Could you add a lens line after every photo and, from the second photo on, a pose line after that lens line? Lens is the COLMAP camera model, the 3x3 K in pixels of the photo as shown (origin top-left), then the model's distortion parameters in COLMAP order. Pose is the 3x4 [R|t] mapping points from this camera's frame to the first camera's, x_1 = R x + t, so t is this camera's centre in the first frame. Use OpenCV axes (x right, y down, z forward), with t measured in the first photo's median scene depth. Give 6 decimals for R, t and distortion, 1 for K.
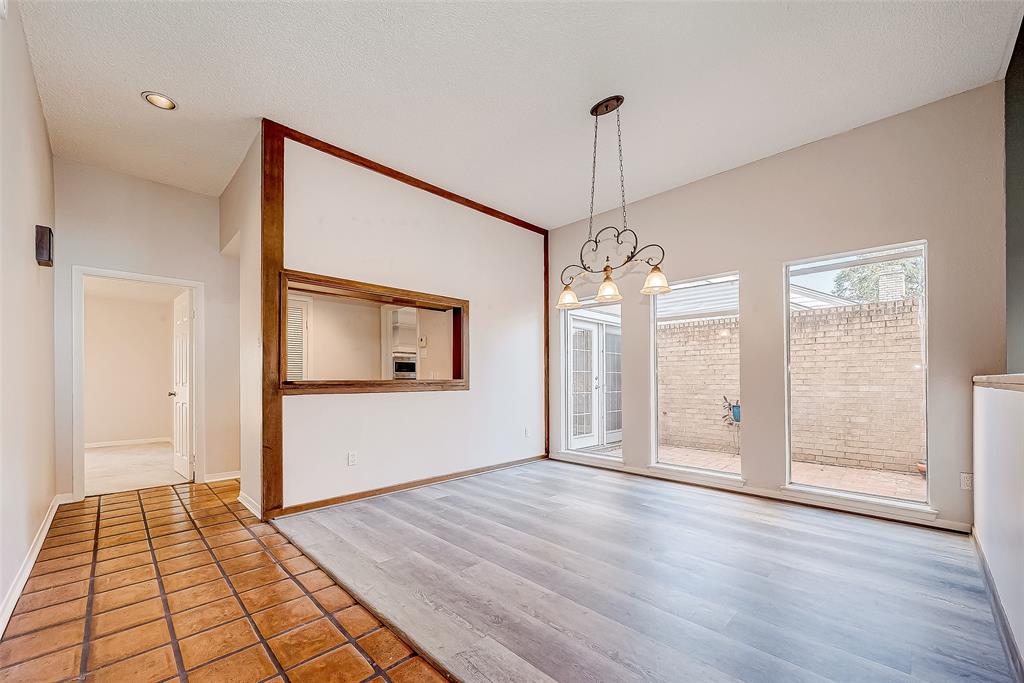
lens RADIAL K [[410.4, 0, 517.6], [0, 410.4, 379.0], [0, 0, 1]] dist [-0.000315, -0.000078]
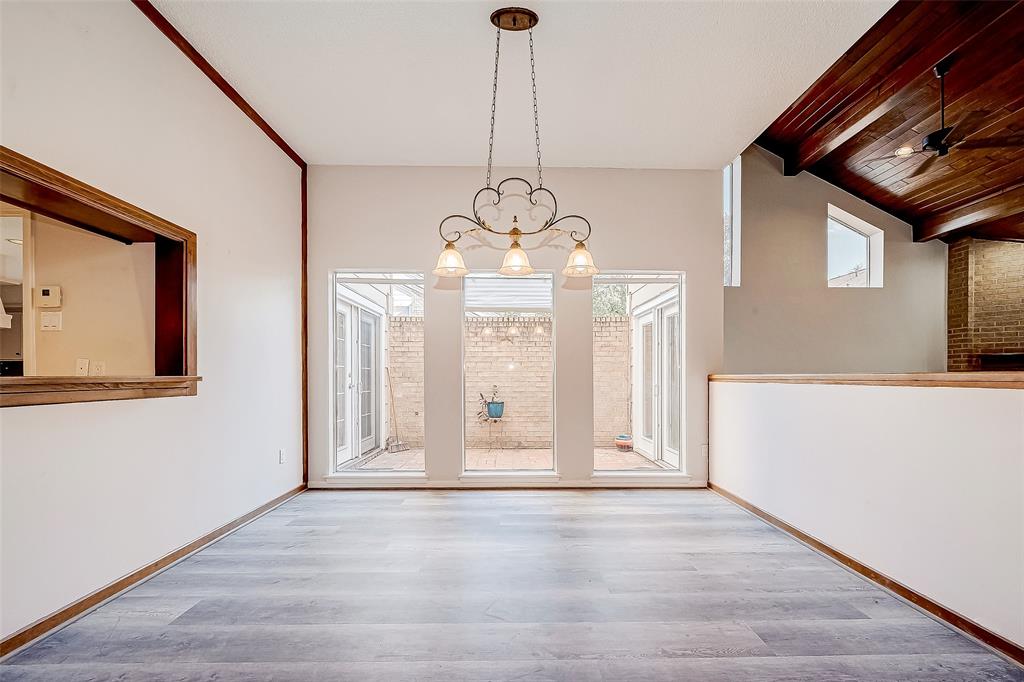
lens RADIAL K [[410.4, 0, 517.6], [0, 410.4, 378.5], [0, 0, 1]] dist [-0.000315, -0.000078]
pose [[0.694512, -0.001693, 0.719479, -0.259983], [-0.001659, 0.999991, 0.003955, 0.001309], [-0.719479, -0.003941, 0.694503, 0.365956]]
